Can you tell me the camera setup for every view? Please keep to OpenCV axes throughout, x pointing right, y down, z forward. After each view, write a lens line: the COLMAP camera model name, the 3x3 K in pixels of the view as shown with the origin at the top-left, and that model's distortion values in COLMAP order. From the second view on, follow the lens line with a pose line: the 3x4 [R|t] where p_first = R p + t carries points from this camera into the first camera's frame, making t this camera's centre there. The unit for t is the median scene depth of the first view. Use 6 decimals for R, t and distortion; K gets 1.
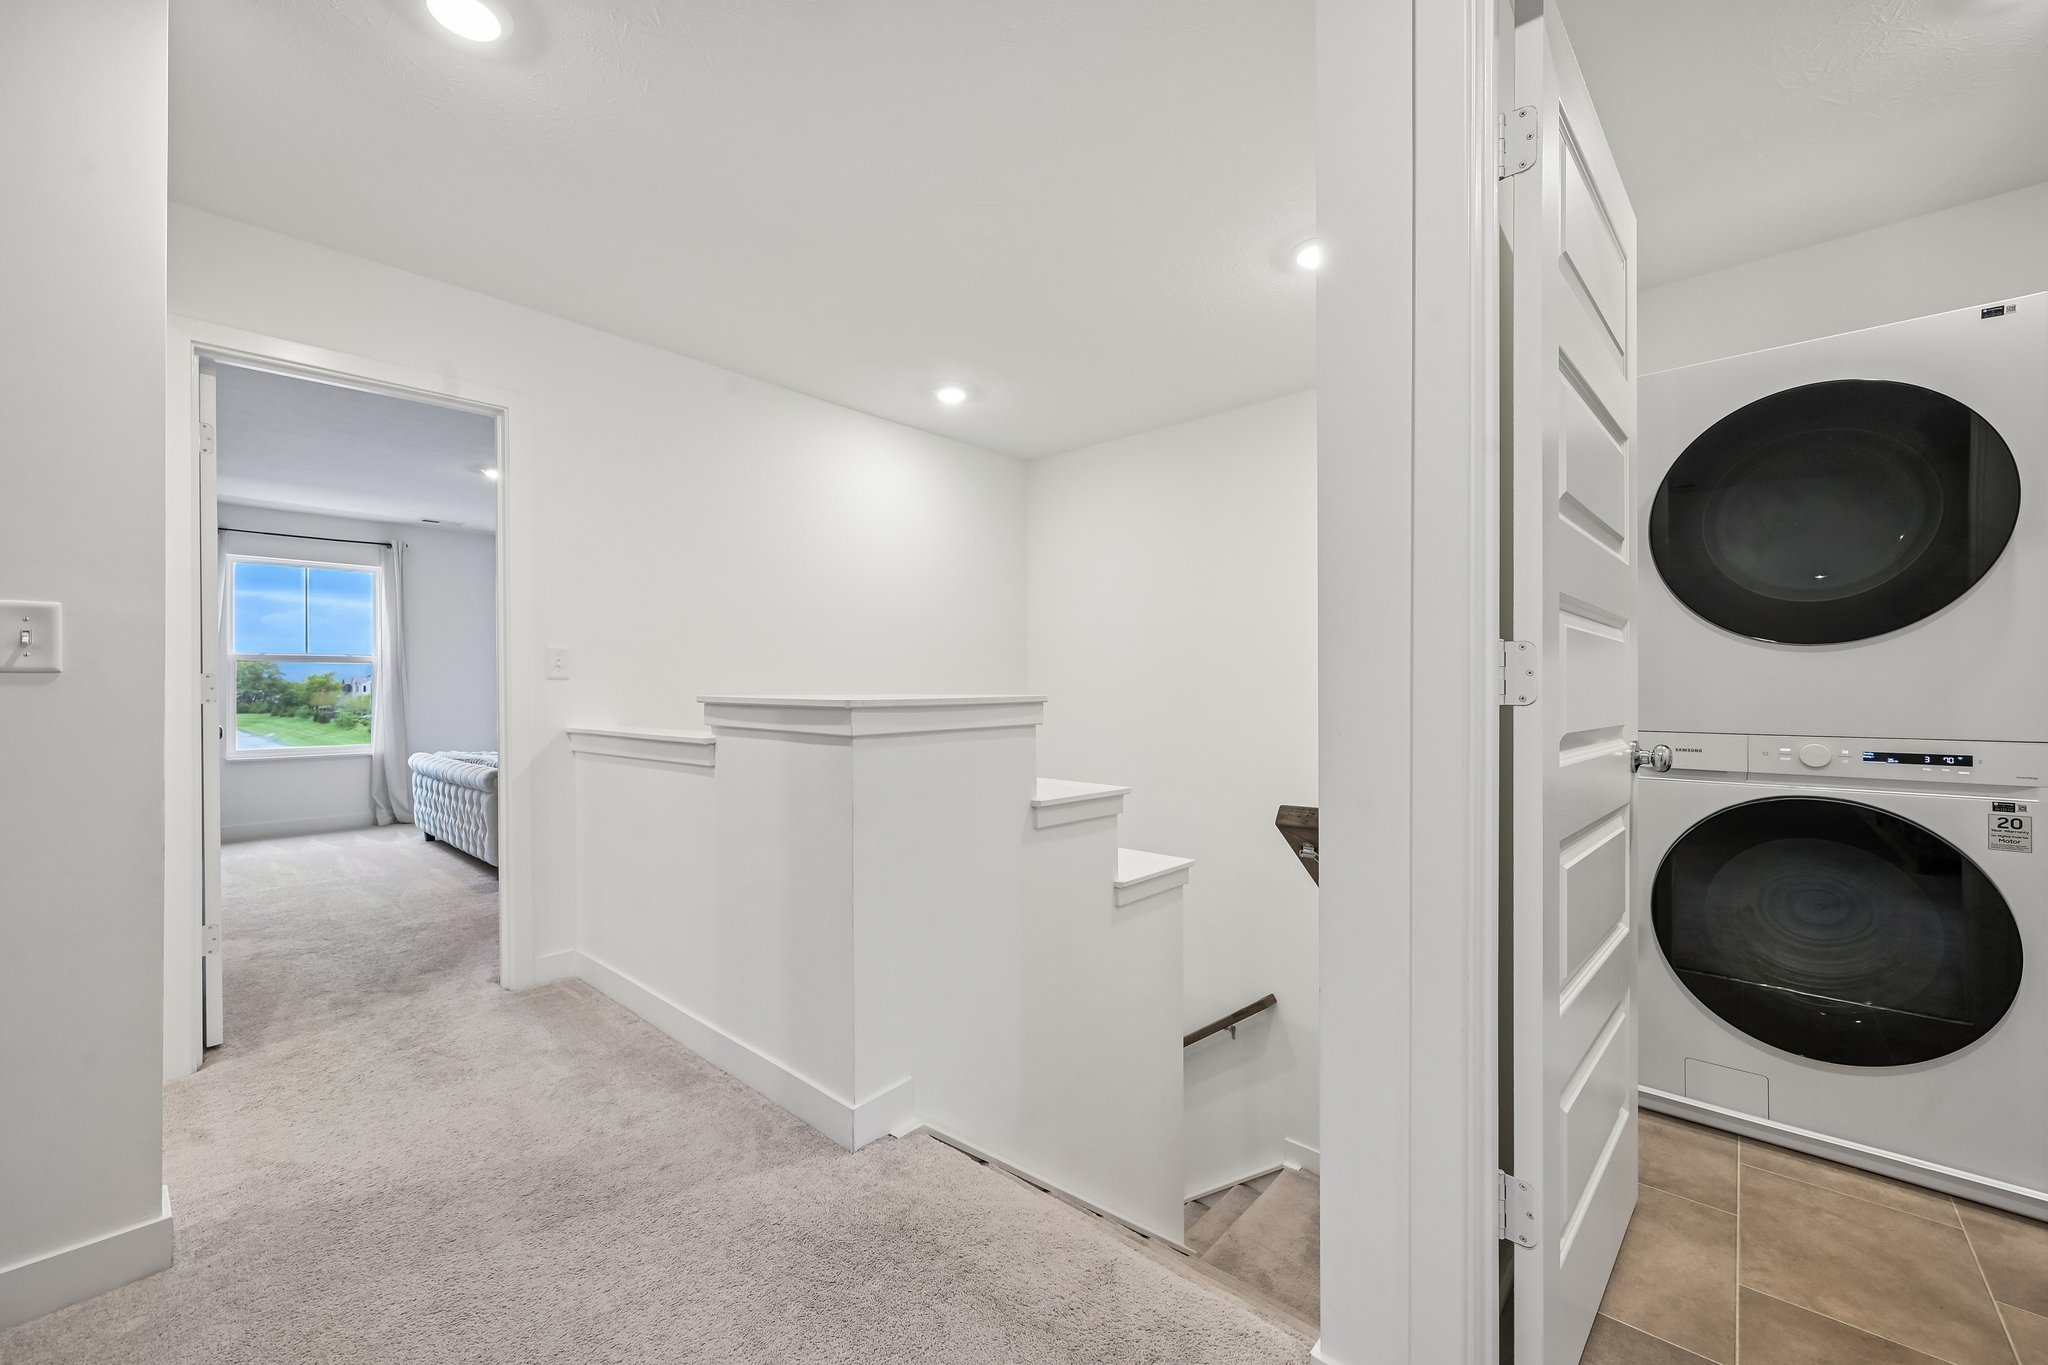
lens RADIAL K [[802.4, 0, 1027.7], [0, 802.4, 683.1], [0, 0, 1]] dist [0.000820, 0.000466]
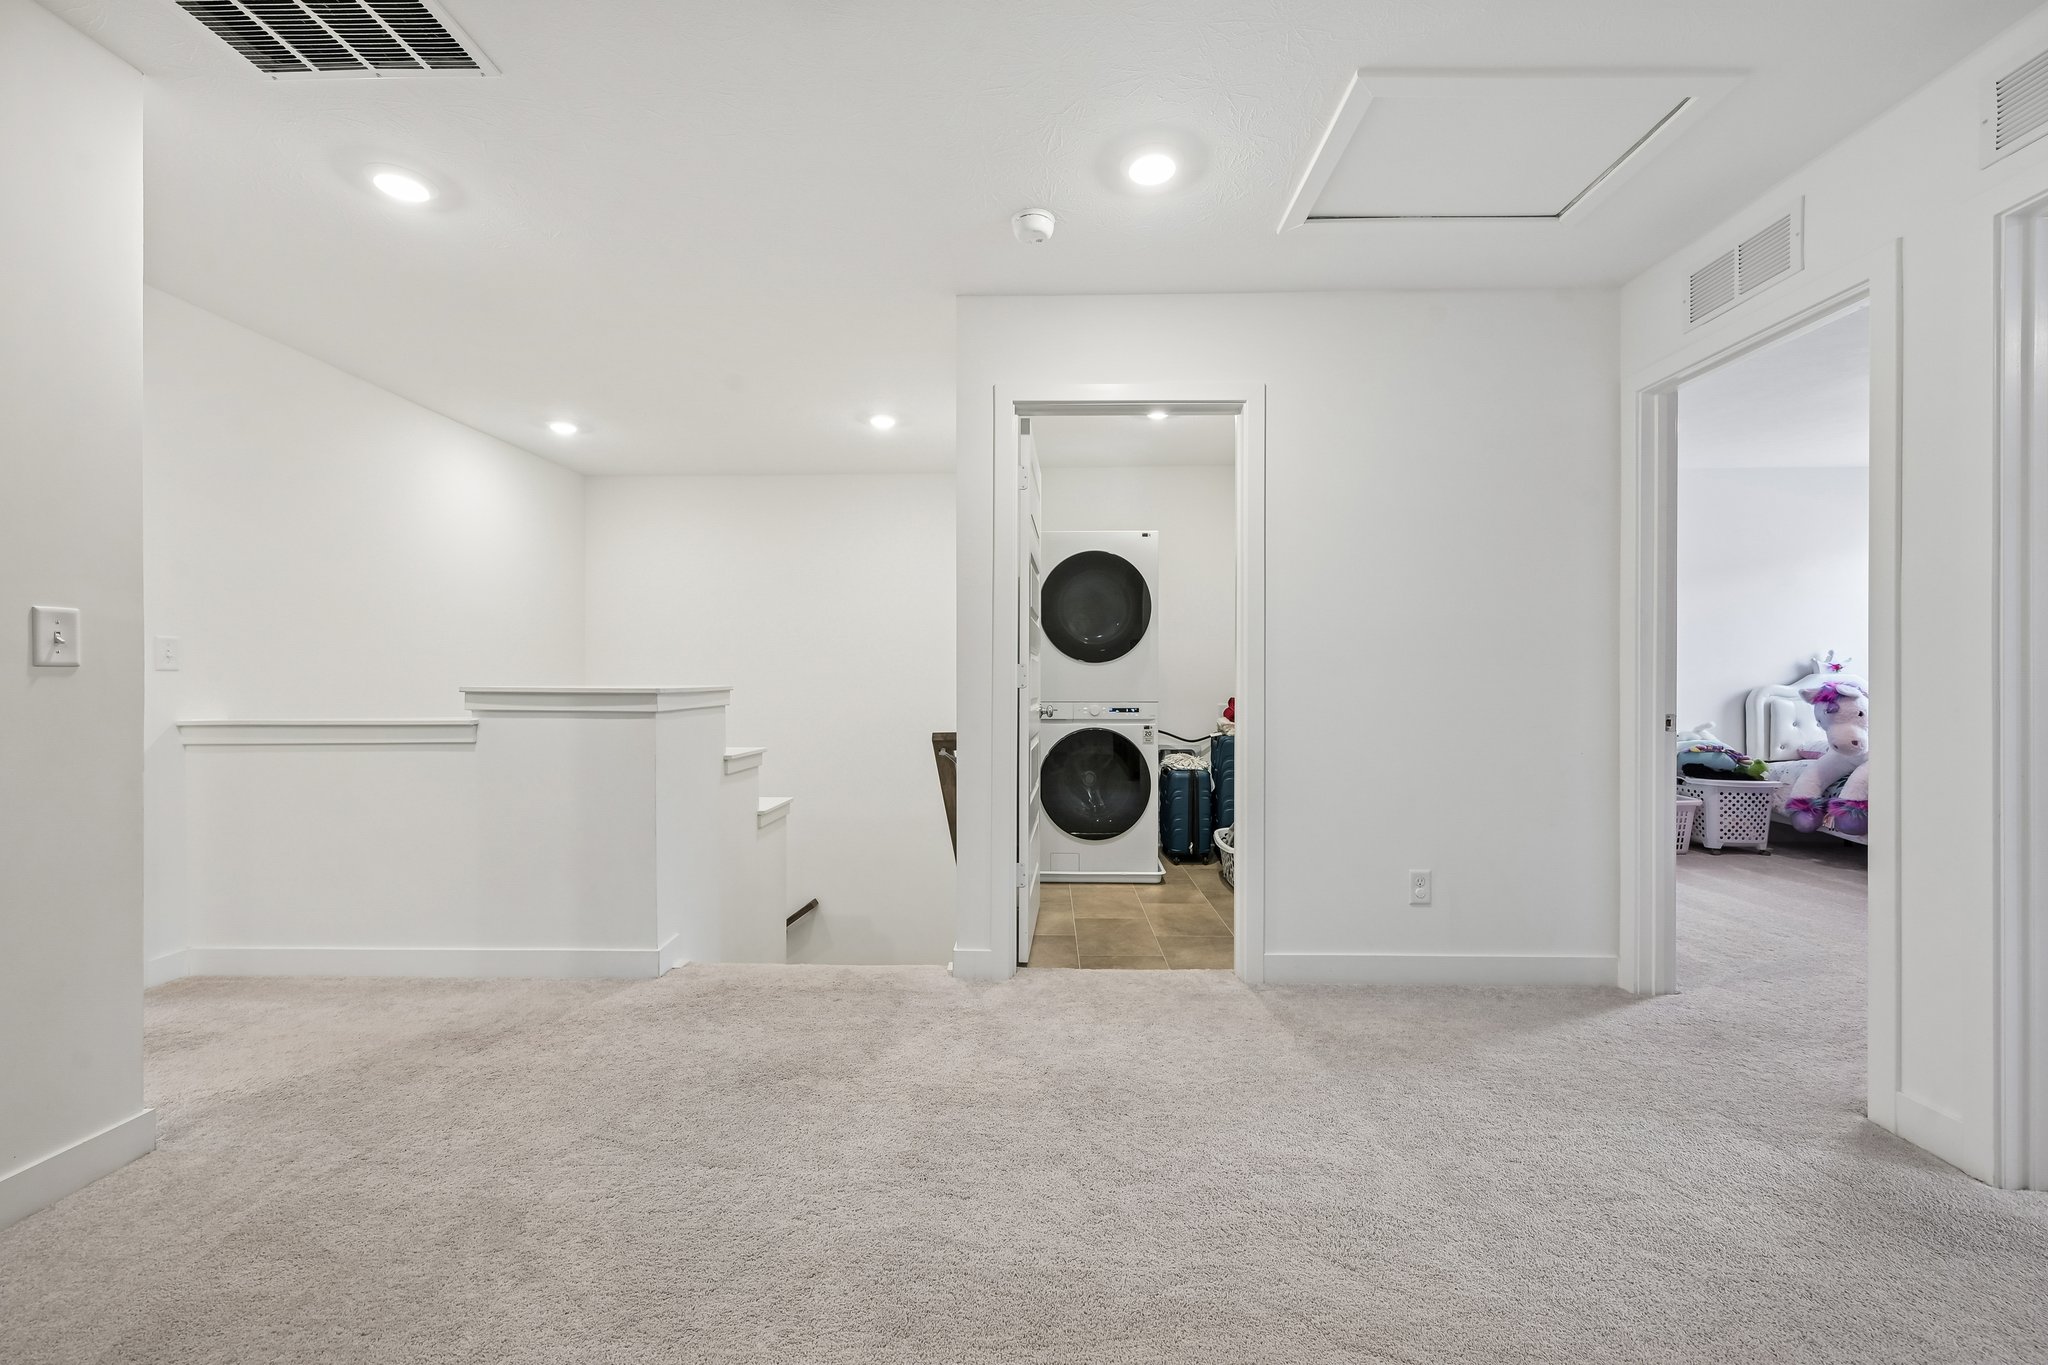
lens RADIAL K [[805.9, 0, 1030.2], [0, 805.9, 680.2], [0, 0, 1]] dist [0.001995, 0.000484]
pose [[0.758086, 0.002574, 0.652150, -0.570410], [-0.005826, 0.999979, 0.002826, -0.002579], [-0.652129, -0.005942, 0.758085, -0.539323]]
